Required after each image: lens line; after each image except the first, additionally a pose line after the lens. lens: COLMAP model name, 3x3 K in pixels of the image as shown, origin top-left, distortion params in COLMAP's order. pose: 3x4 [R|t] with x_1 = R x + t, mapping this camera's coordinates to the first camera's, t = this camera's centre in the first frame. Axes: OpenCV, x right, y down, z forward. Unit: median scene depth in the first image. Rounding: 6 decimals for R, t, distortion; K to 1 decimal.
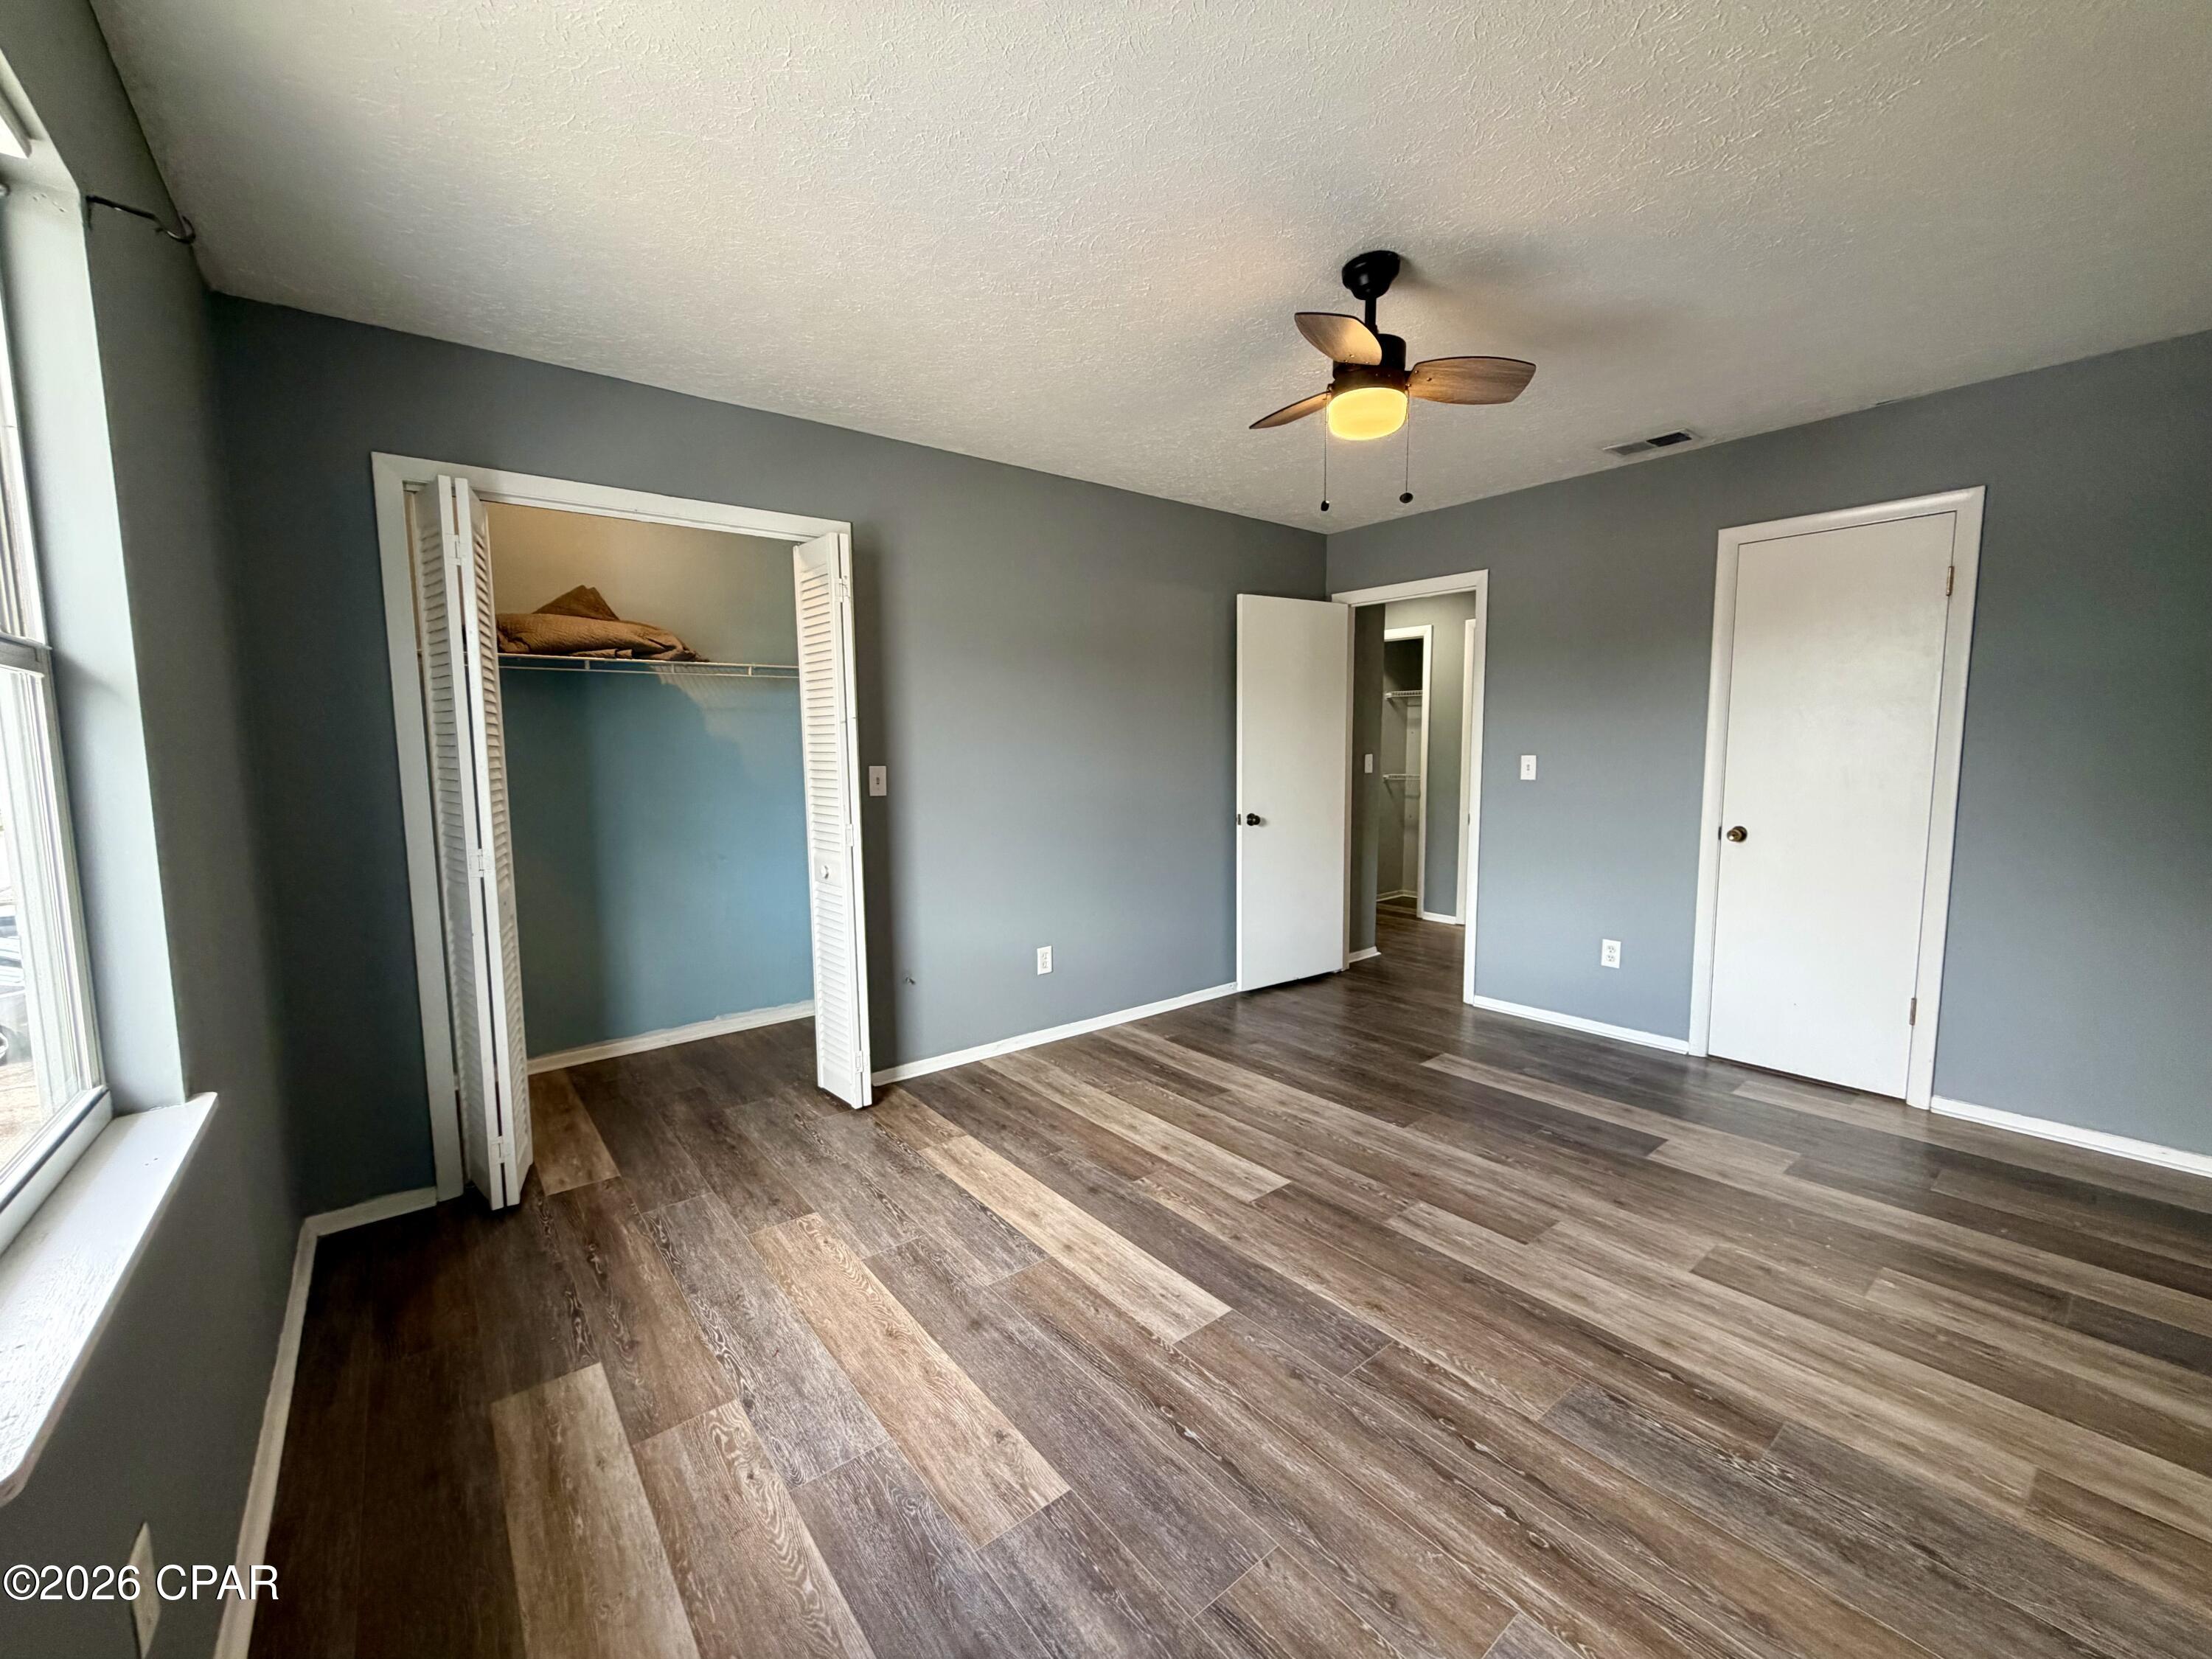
lens RADIAL K [[882.7, 0, 1103.3], [0, 882.7, 831.8], [0, 0, 1]] dist [-0.000351, 0.000615]
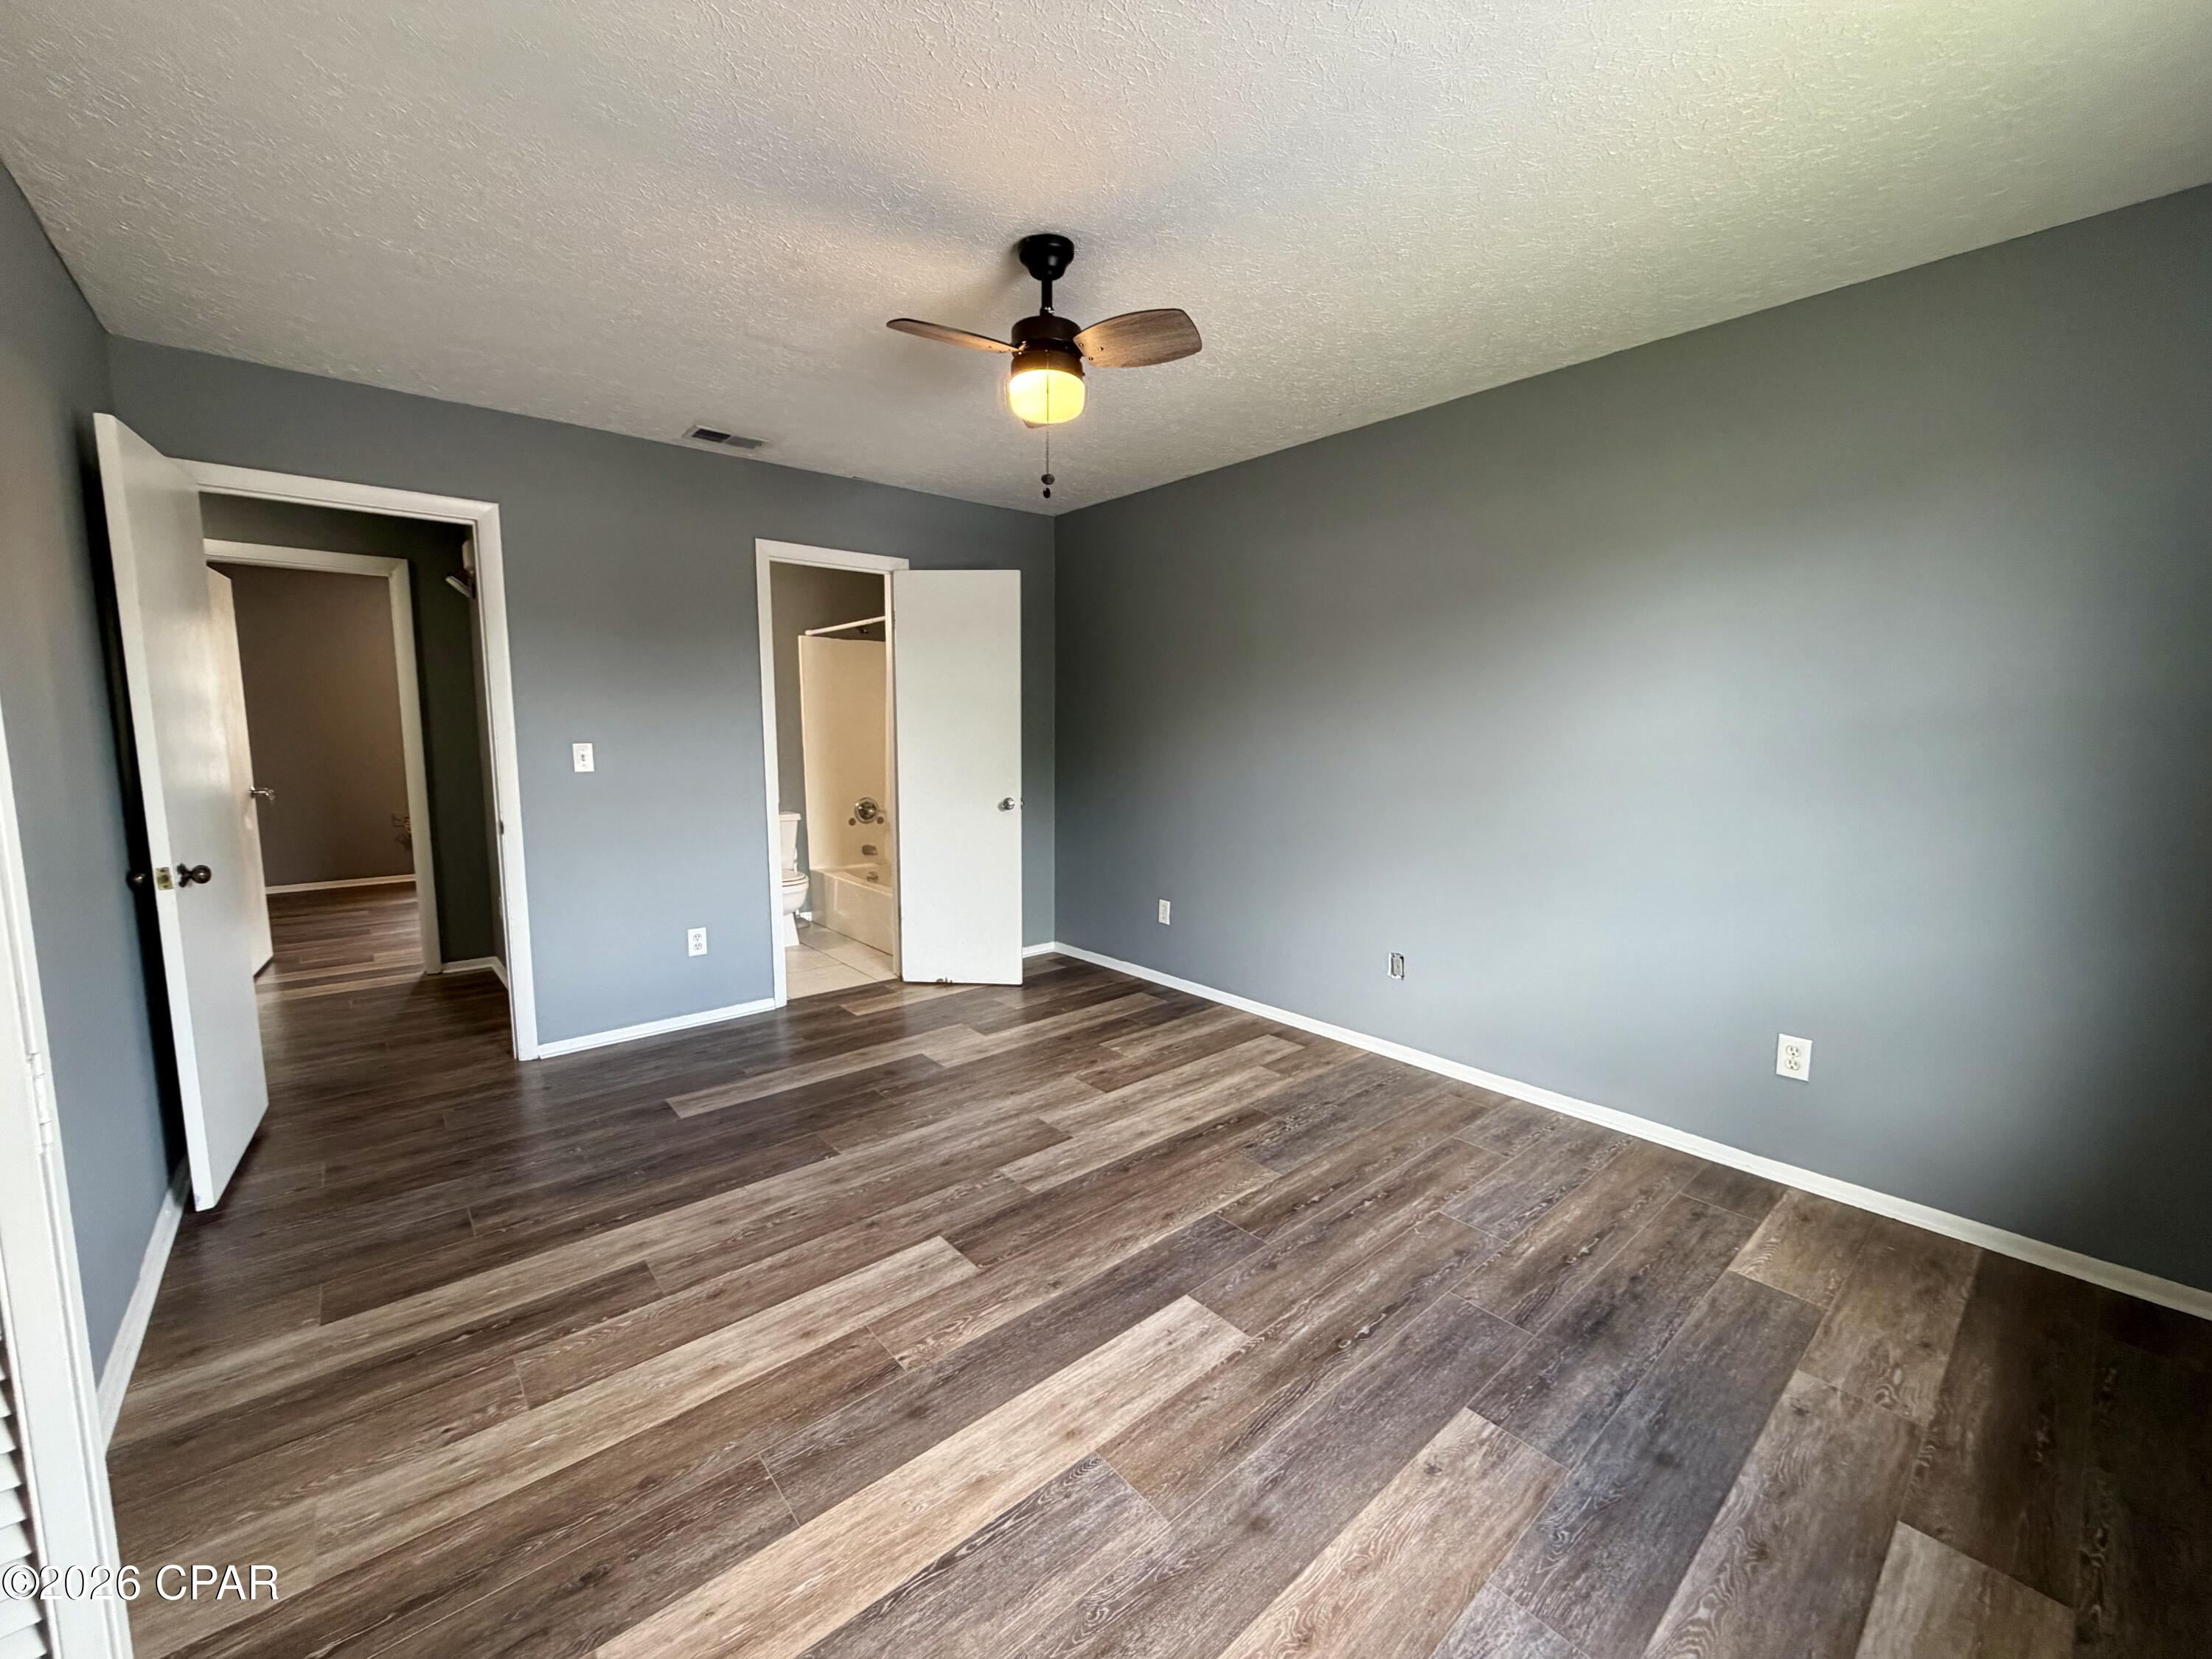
lens RADIAL K [[882.7, 0, 1098.9], [0, 882.7, 831.0], [0, 0, 1]] dist [-0.000351, 0.000615]
pose [[-0.032227, -0.109747, 0.993437, -0.651988], [0.095941, 0.989024, 0.112371, -0.084216], [-0.994865, 0.098933, -0.021344, 0.884866]]
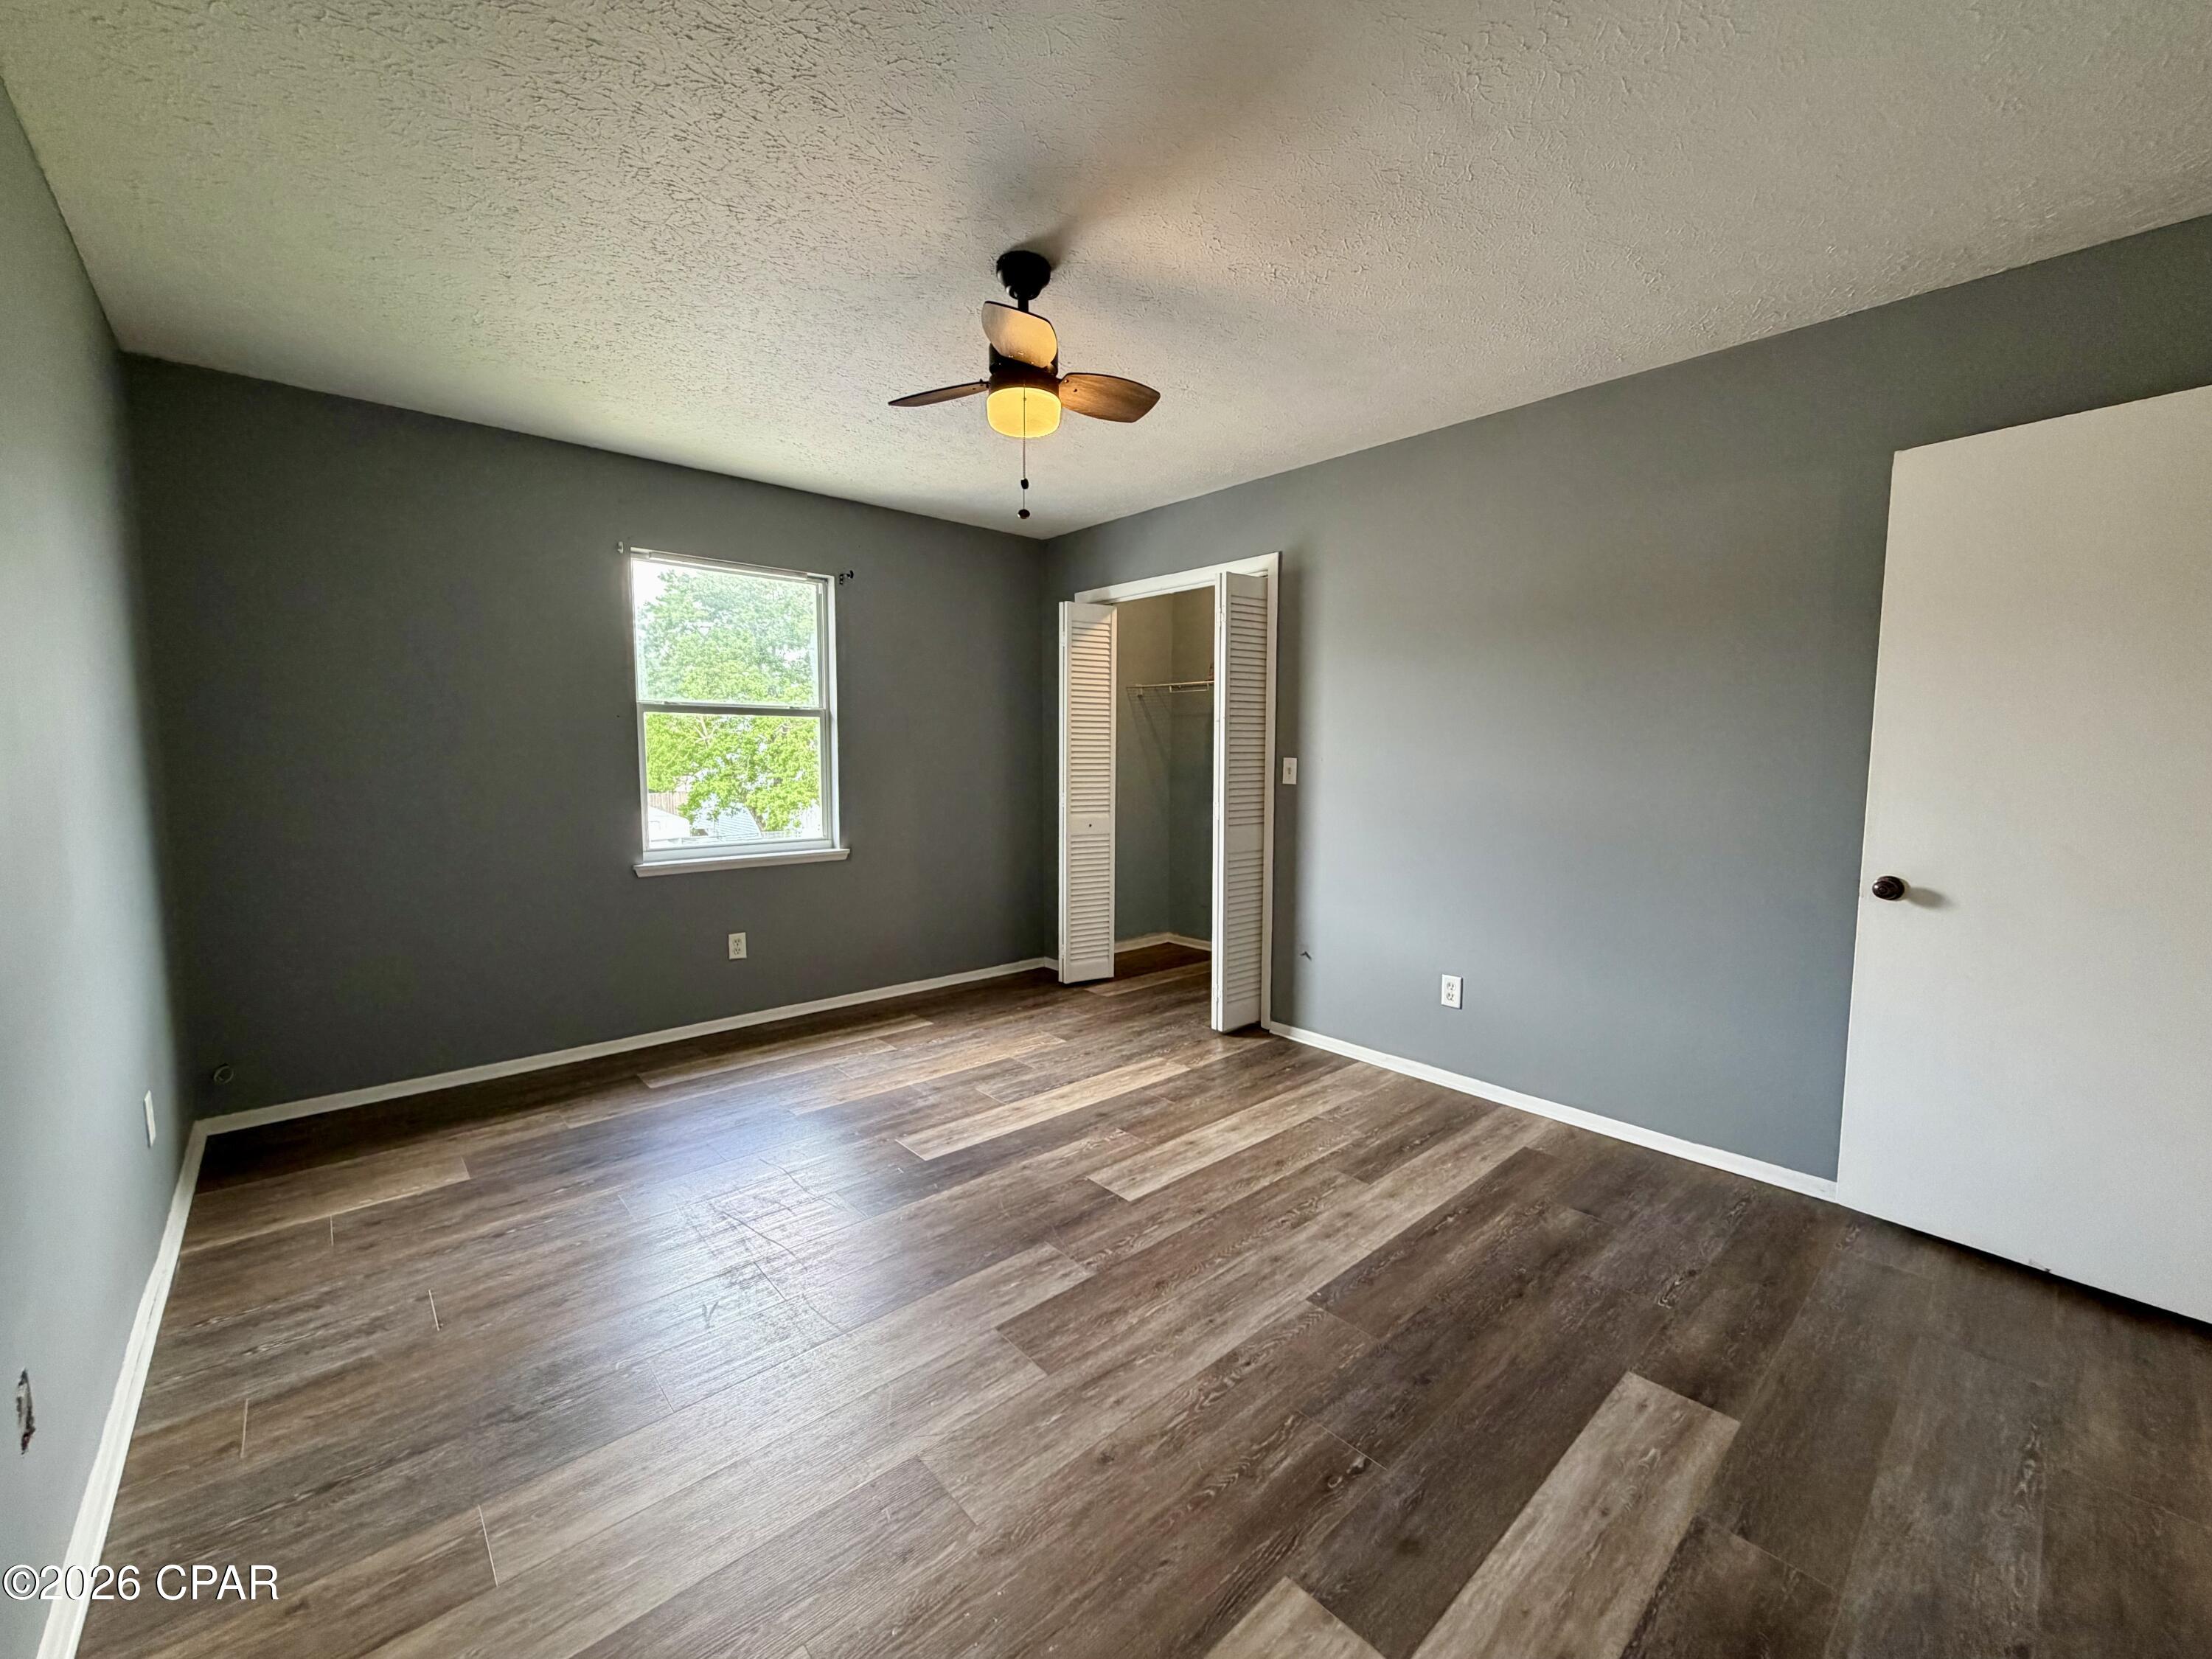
lens RADIAL K [[882.7, 0, 1099.6], [0, 882.7, 832.9], [0, 0, 1]] dist [-0.000351, 0.000615]
pose [[0.057998, 0.106595, -0.992610, 1.190134], [-0.101178, 0.989791, 0.100381, -0.092617], [0.993176, 0.094608, 0.068191, 0.929662]]
